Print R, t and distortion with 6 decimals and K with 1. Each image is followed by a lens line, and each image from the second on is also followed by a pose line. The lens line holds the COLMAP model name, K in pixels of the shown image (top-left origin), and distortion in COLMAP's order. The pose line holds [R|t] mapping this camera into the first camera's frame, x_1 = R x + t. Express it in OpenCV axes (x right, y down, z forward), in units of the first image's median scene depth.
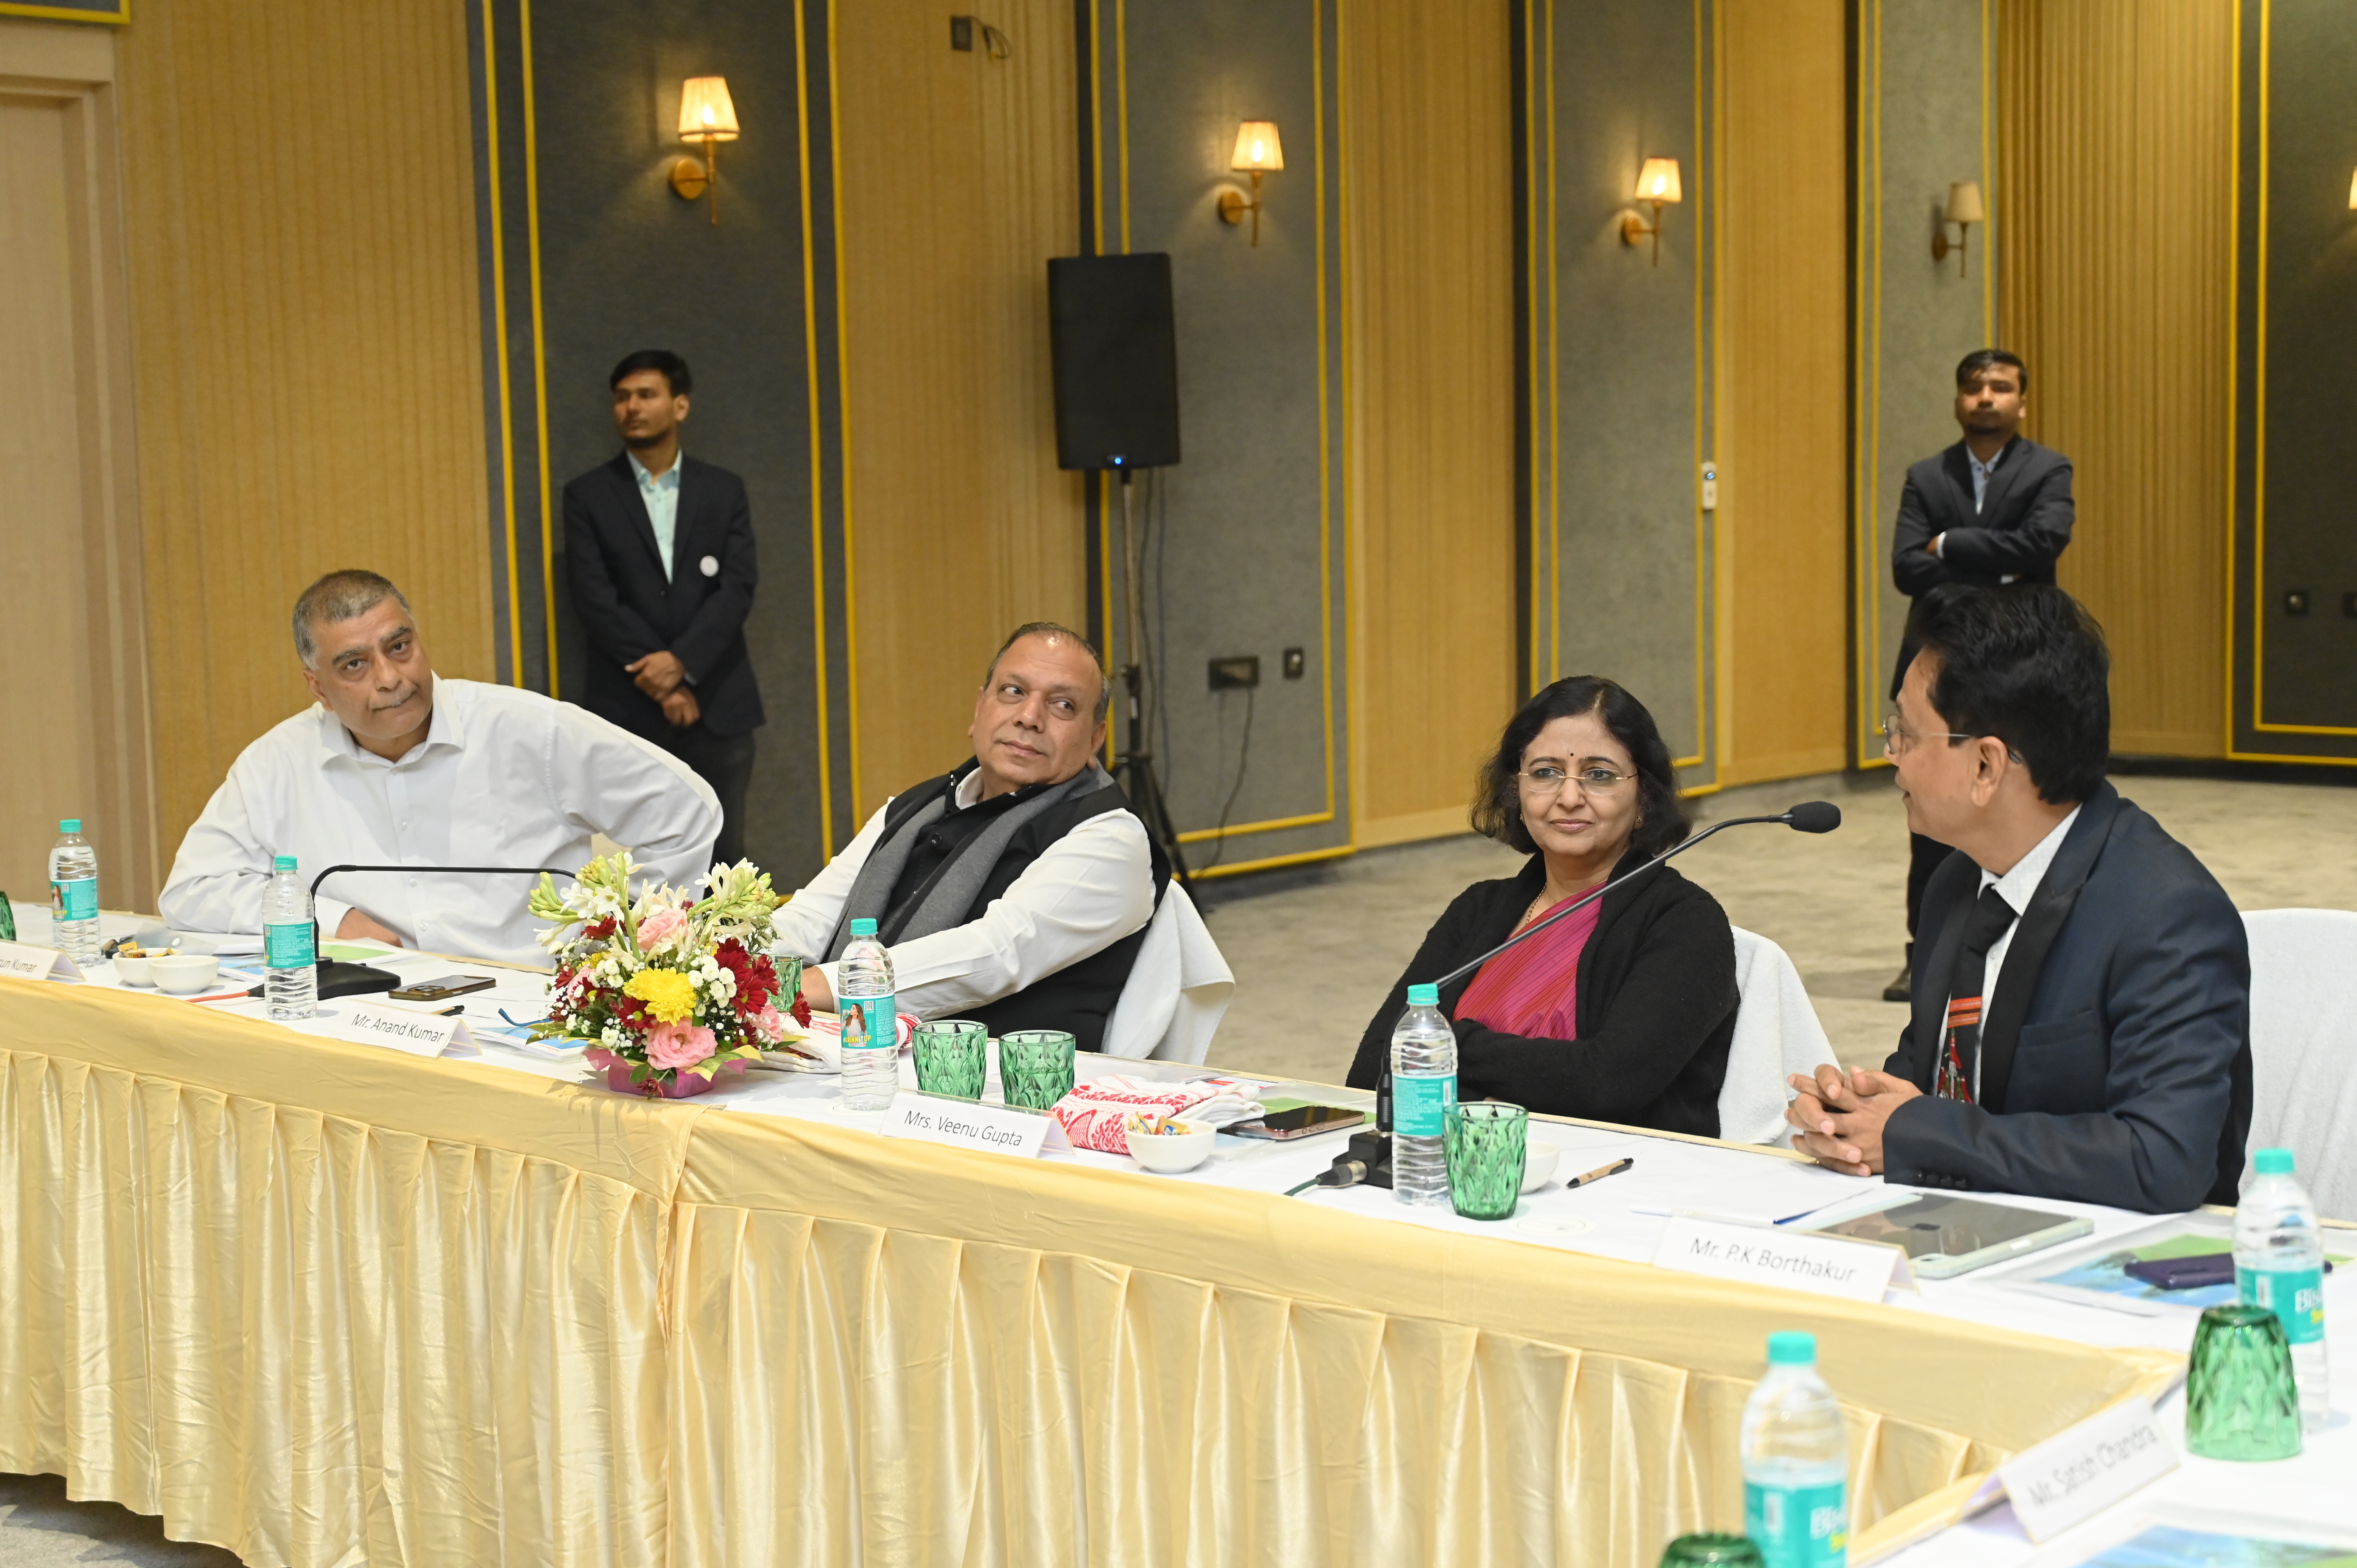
lens RADIAL K [[3434.0, 0, 1178.5], [0, 3434.0, 784.0], [0, 0, 1]] dist [-0.025281, -0.035756]
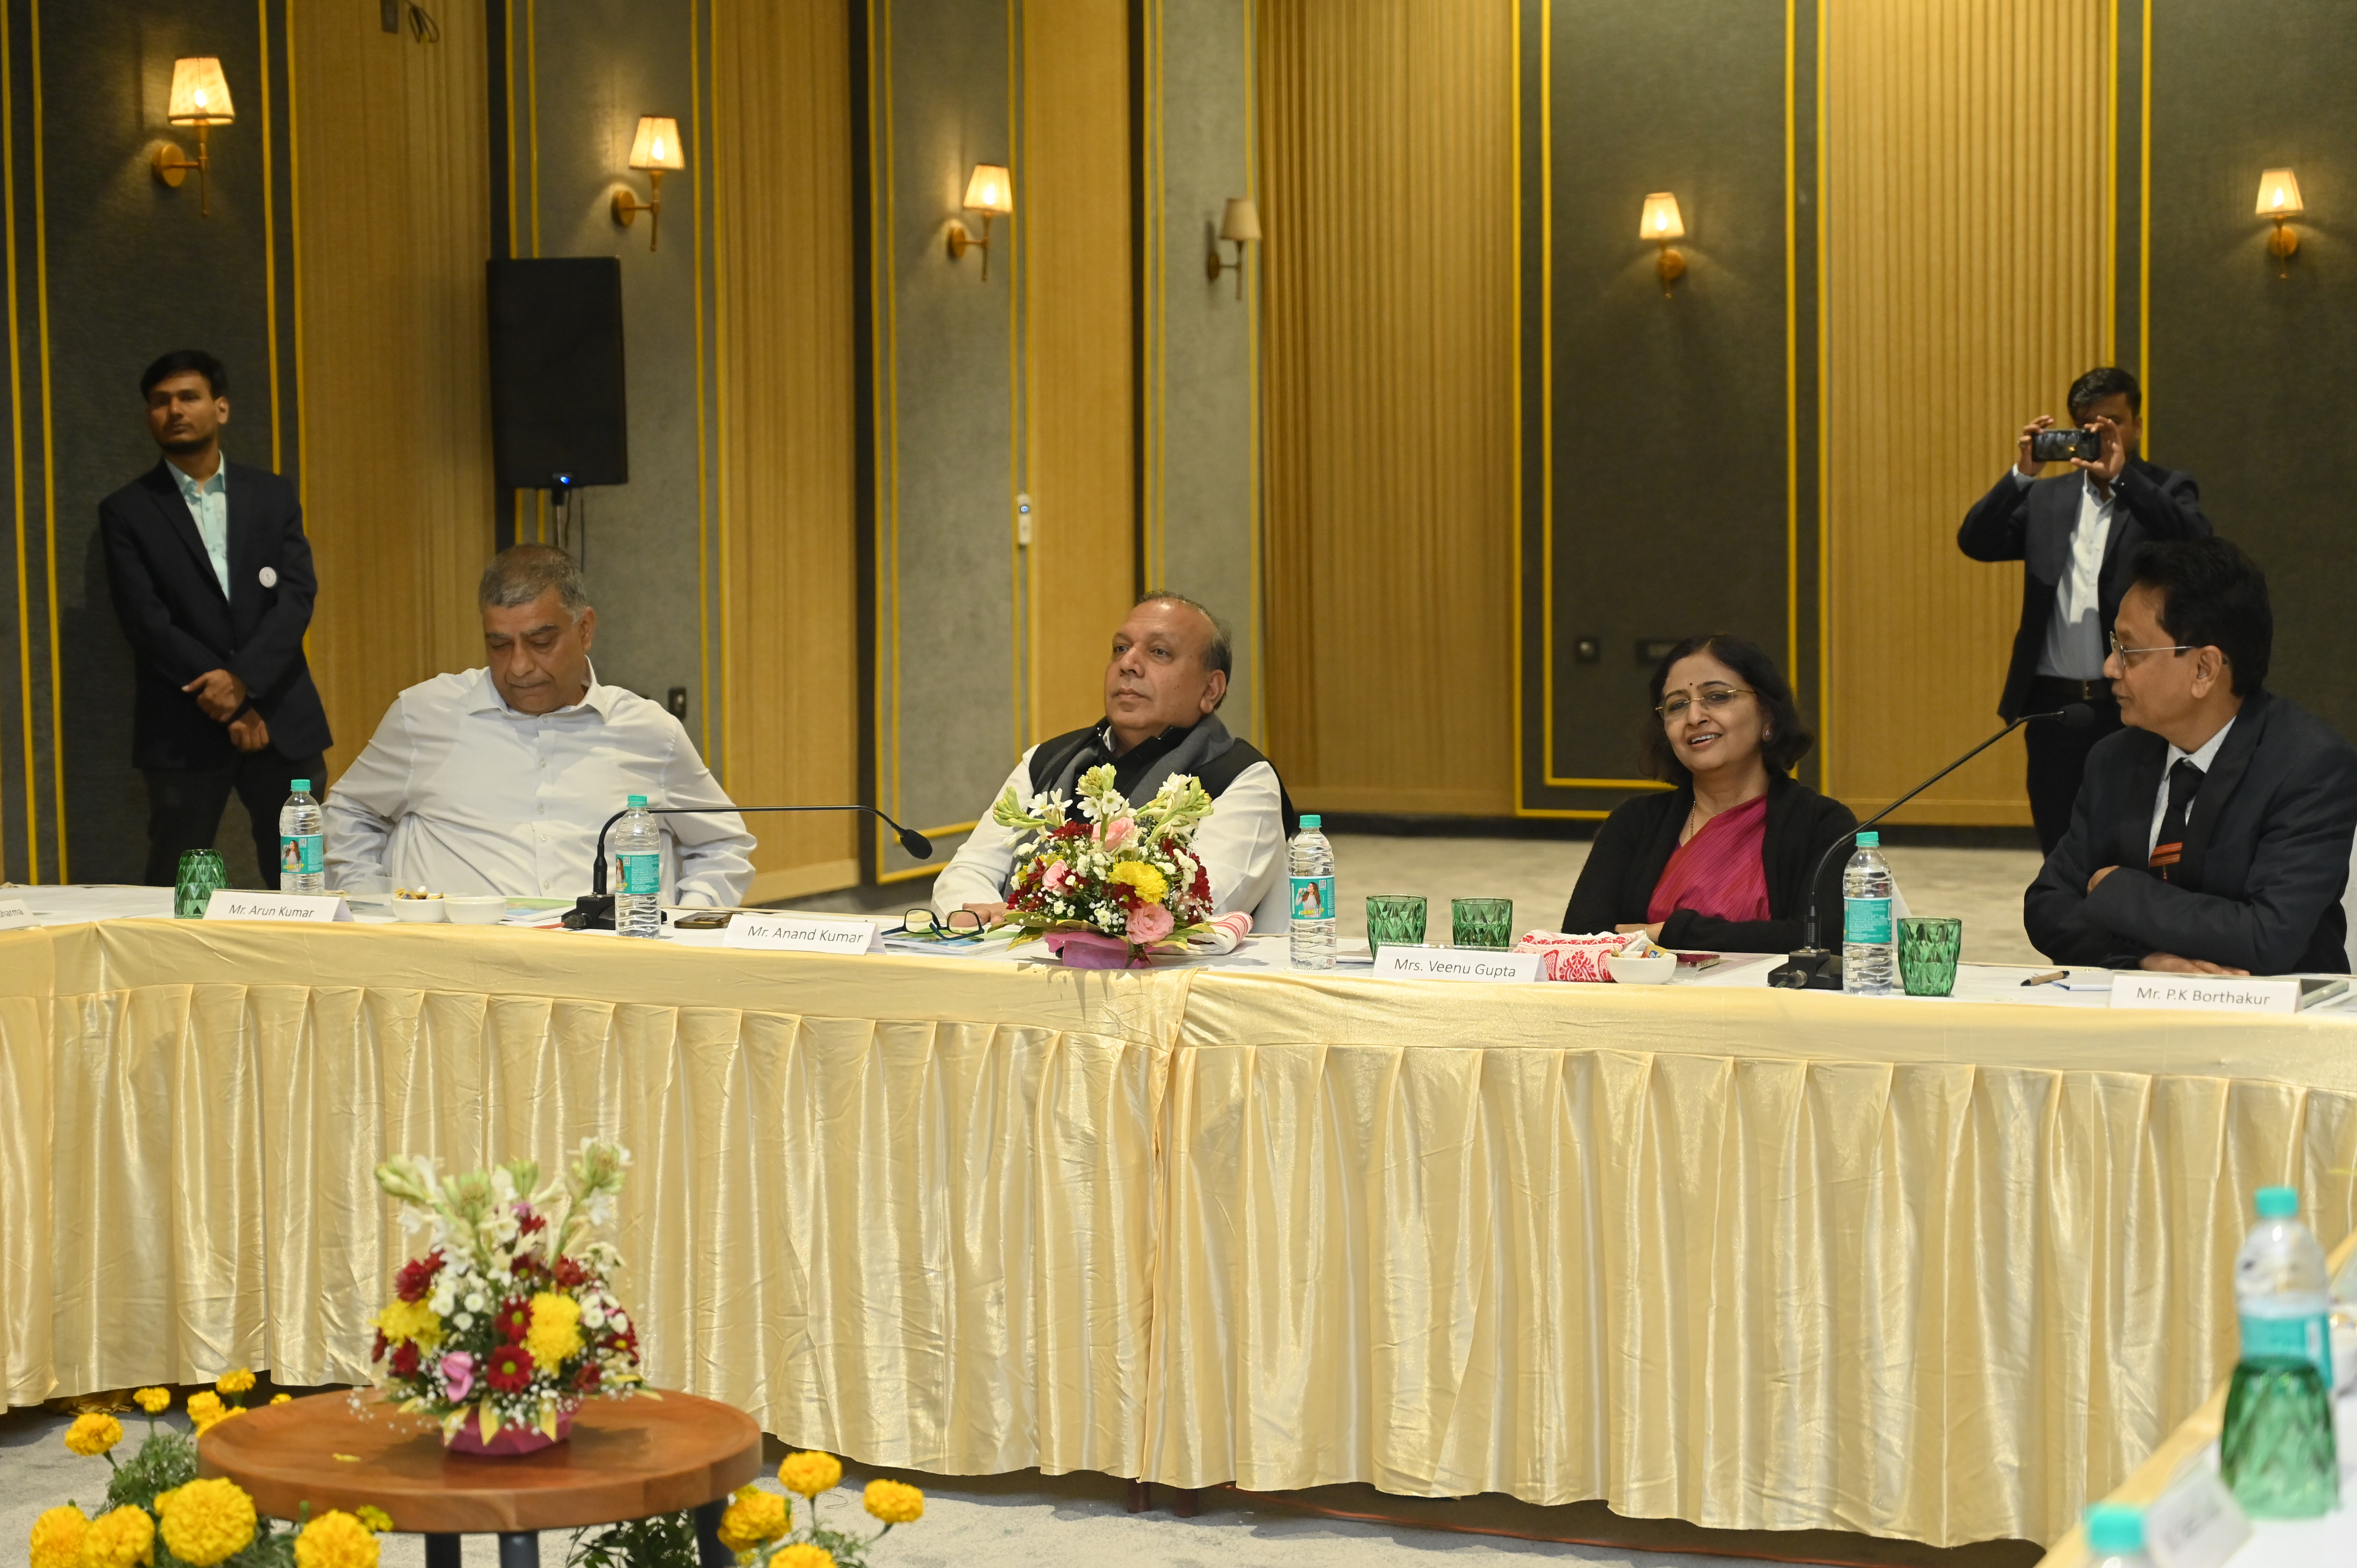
lens RADIAL K [[4377.5, 0, 1178.5], [0, 4377.5, 784.0], [0, 0, 1]] dist [-0.007545, -0.477159]
pose [[0.952155, -0.008279, 0.305503, -0.188611], [0.018275, 0.999387, -0.029874, 0.022705], [-0.305068, 0.034027, 0.951723, -0.147547]]
